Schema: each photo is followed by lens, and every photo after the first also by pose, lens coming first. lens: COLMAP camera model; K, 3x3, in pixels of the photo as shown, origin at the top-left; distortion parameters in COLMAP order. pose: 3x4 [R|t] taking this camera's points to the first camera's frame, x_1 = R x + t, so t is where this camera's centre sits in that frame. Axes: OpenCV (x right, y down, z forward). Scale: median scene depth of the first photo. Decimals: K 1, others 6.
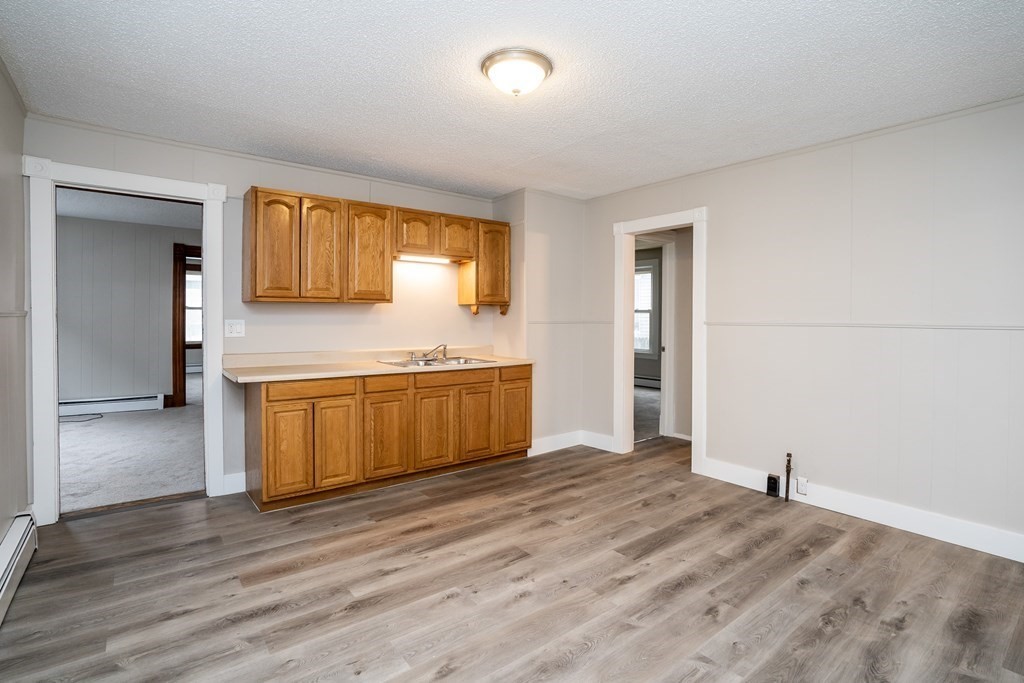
lens RADIAL K [[493.3, 0, 509.7], [0, 493.3, 326.1], [0, 0, 1]] dist [-0.033169, 0.008381]
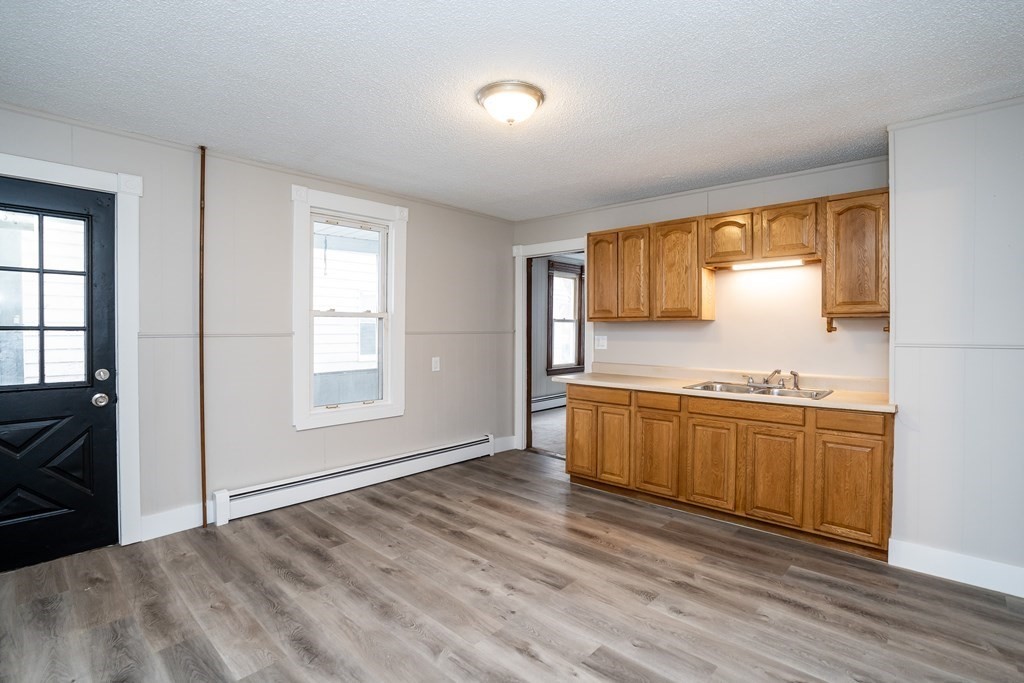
lens RADIAL K [[493.3, 0, 513.5], [0, 493.3, 336.2], [0, 0, 1]] dist [-0.033169, 0.008381]
pose [[0.165630, 0.008120, -0.986155, 0.700750], [-0.019764, 0.999793, 0.004913, -0.014520], [0.985990, 0.018676, 0.165756, 0.555707]]
